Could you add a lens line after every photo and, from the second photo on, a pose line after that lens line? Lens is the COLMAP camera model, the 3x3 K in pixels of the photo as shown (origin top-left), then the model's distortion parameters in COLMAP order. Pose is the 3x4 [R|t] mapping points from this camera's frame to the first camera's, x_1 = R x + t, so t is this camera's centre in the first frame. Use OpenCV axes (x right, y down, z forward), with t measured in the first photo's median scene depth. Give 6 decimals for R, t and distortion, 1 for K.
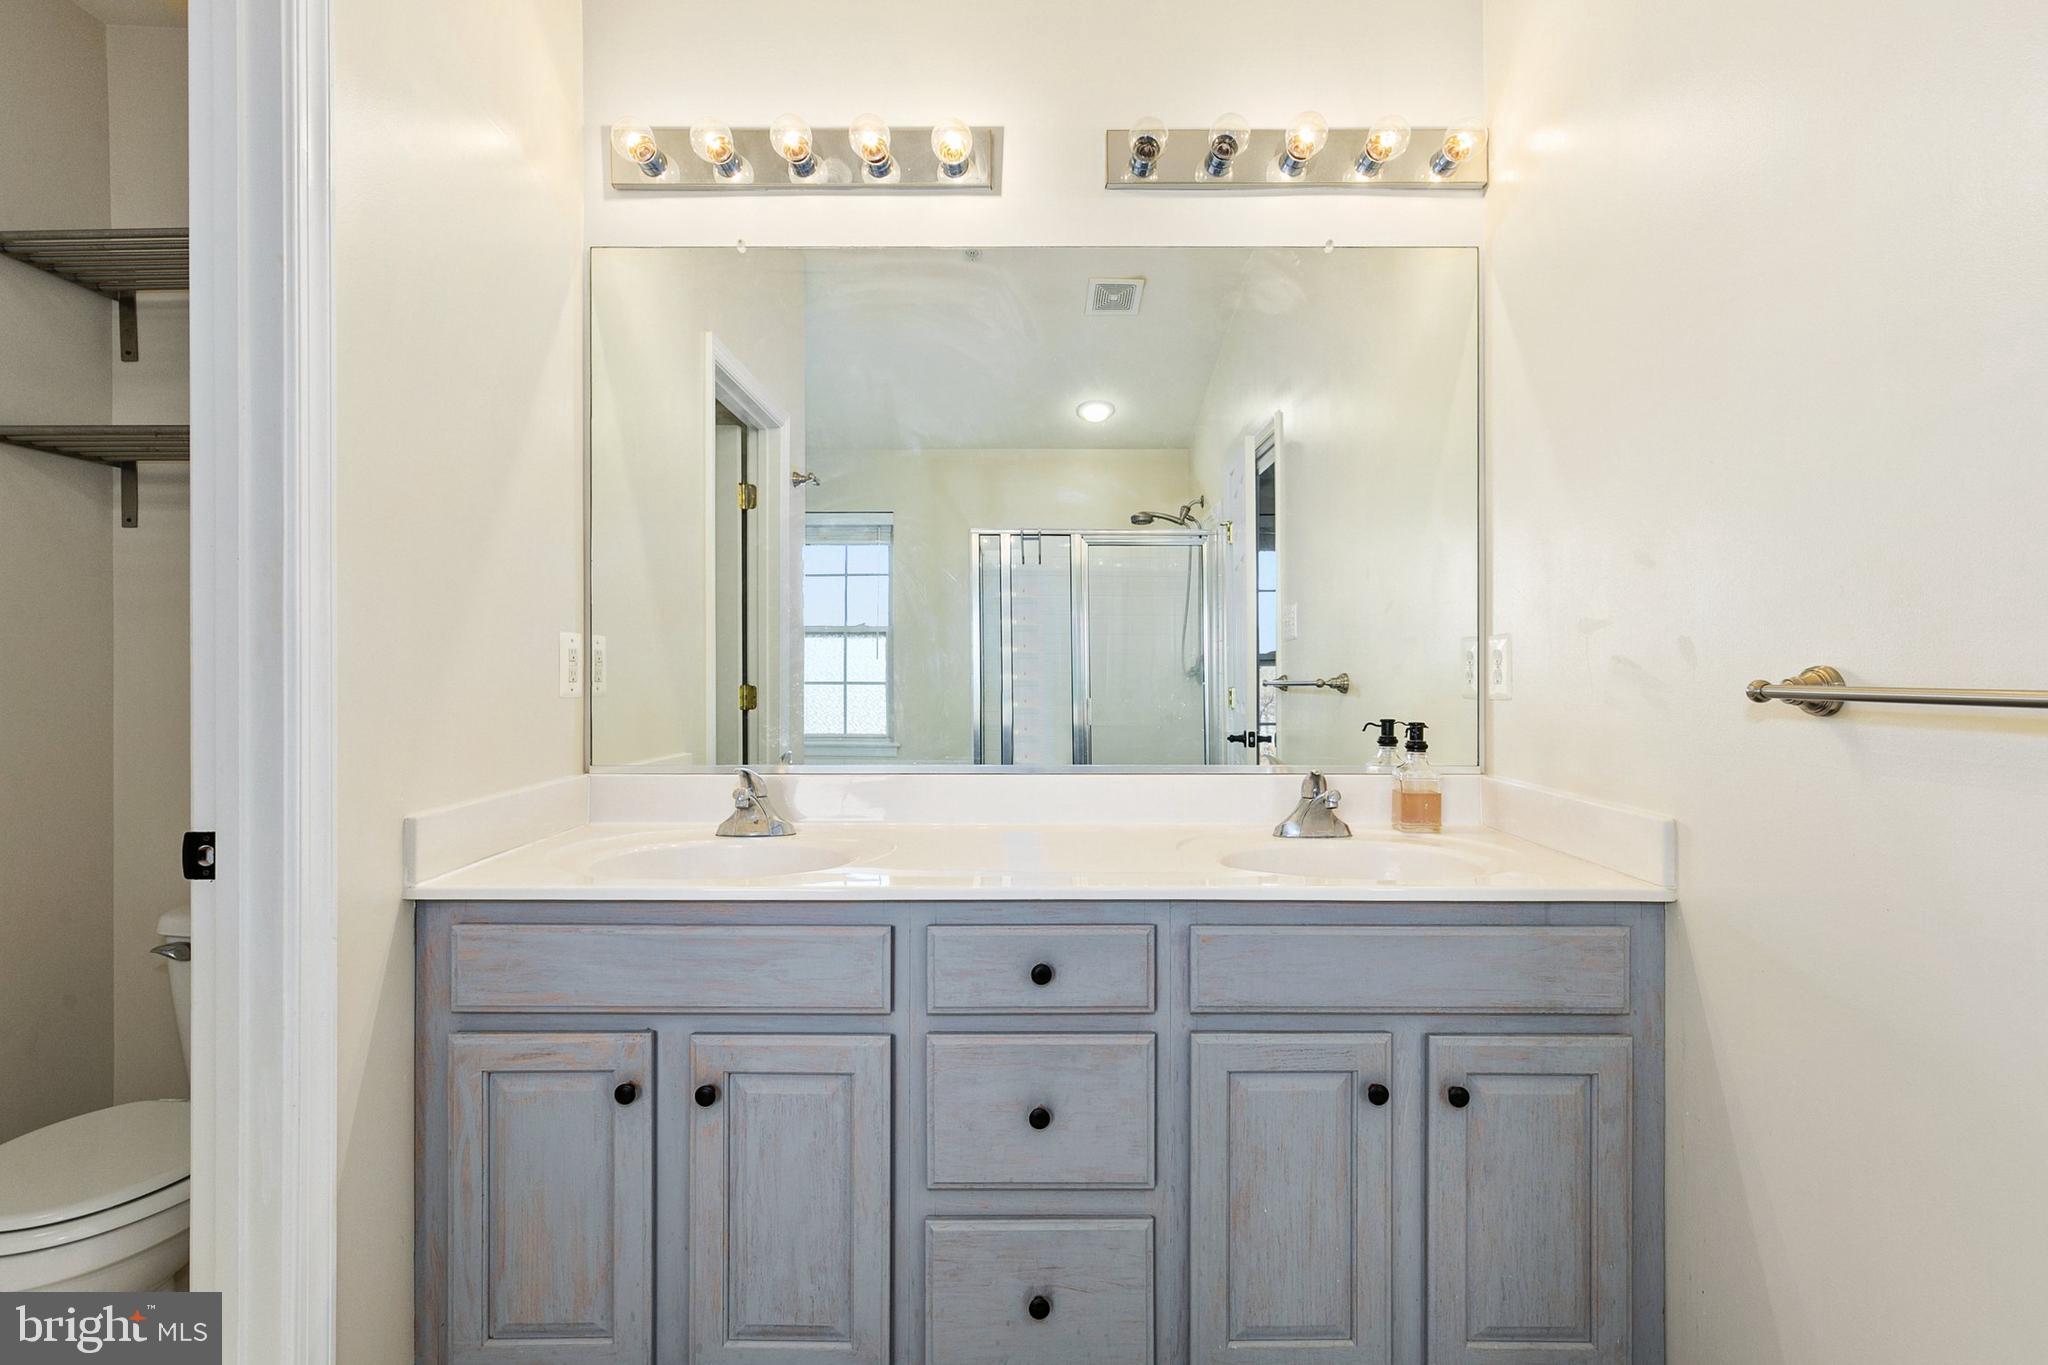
lens RADIAL K [[922.7, 0, 1024.6], [0, 922.7, 676.0], [0, 0, 1]] dist [0.006038, -0.000401]
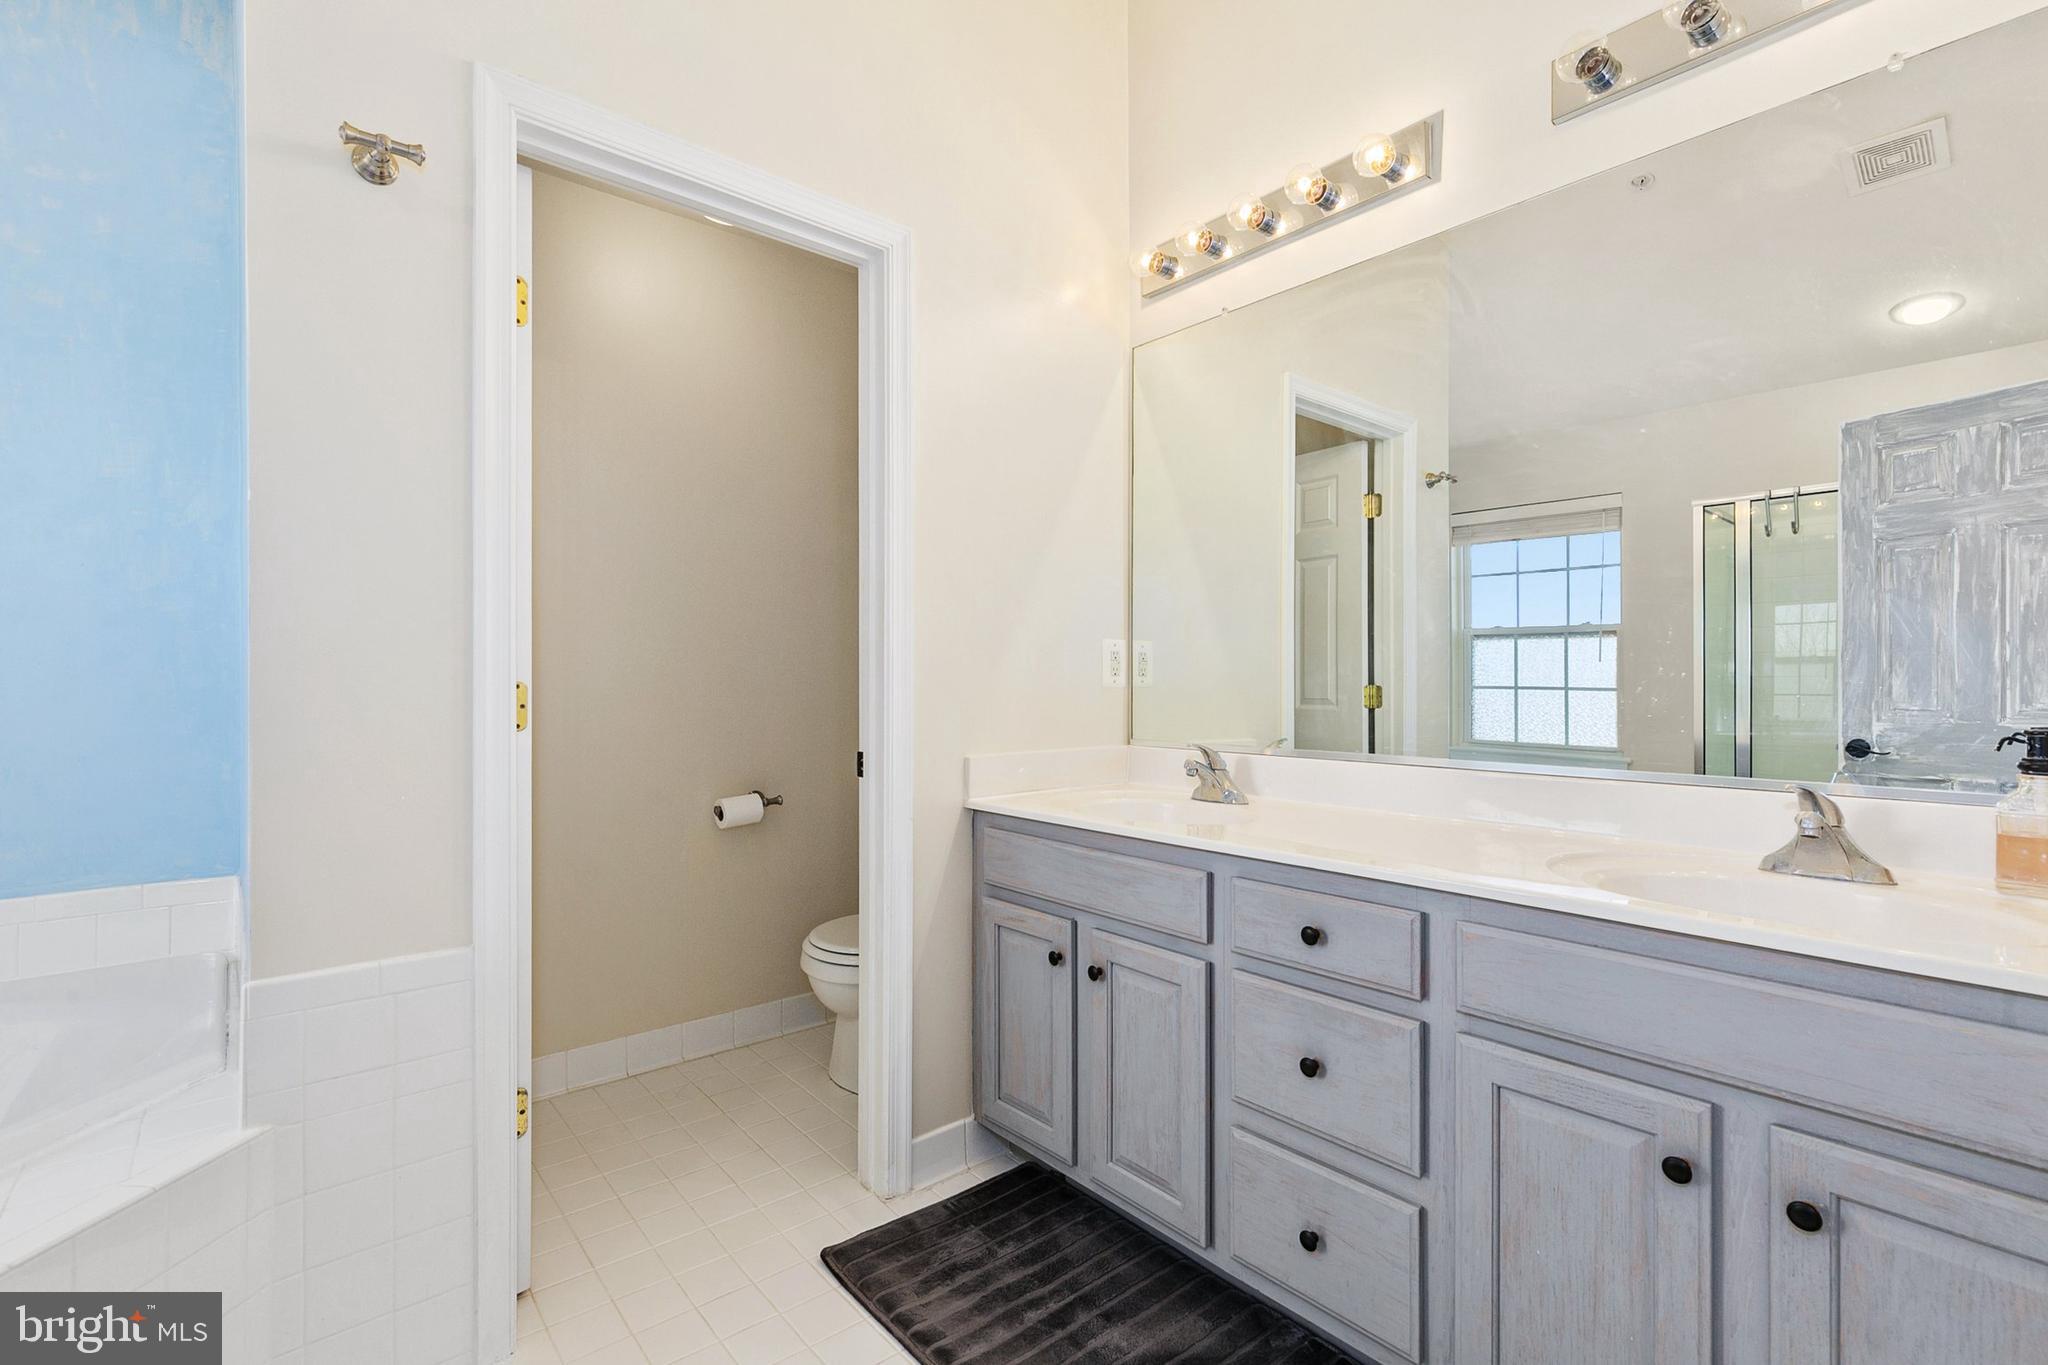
lens RADIAL K [[919.2, 0, 1017.4], [0, 919.2, 684.9], [0, 0, 1]] dist [0.003469, -0.000494]
pose [[0.649782, 0.003671, -0.760112, 0.595456], [-0.005337, 0.999986, 0.000267, 0.027690], [0.760102, 0.003883, 0.649793, 0.029093]]
